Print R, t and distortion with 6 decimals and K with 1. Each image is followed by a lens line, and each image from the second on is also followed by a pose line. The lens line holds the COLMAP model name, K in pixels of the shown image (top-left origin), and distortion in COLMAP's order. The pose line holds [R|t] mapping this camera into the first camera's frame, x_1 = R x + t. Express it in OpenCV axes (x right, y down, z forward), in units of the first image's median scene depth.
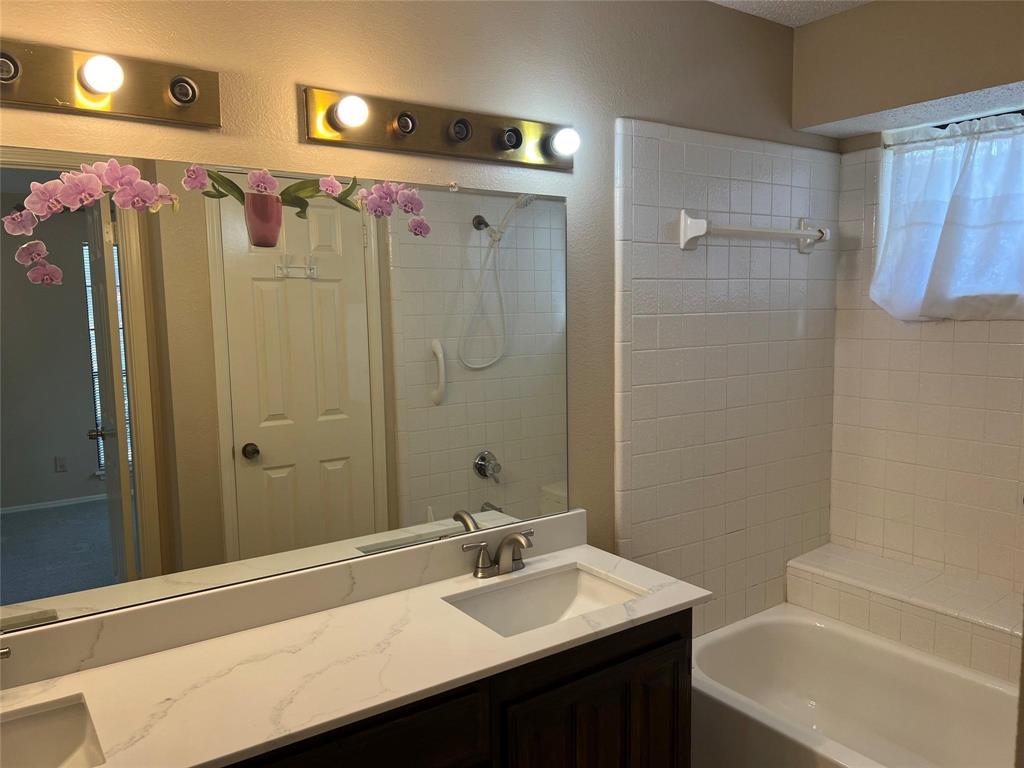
lens RADIAL K [[774.4, 0, 560.9], [0, 774.4, 376.7], [0, 0, 1]] dist [0.056907, -0.063236]
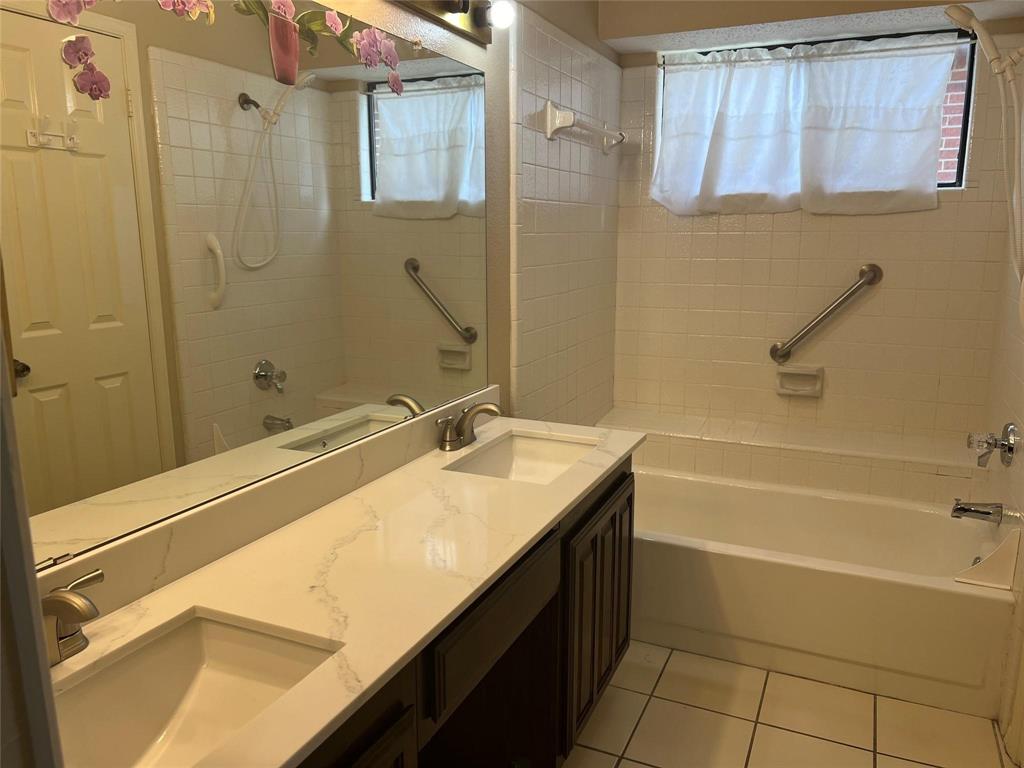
lens RADIAL K [[774.4, 0, 509.8], [0, 774.4, 383.1], [0, 0, 1]] dist [0.056907, -0.063236]
pose [[0.858927, -0.083975, 0.505166, -0.443688], [0.038625, 0.994277, 0.099607, 0.059746], [-0.510640, -0.066044, 0.857255, 0.080489]]
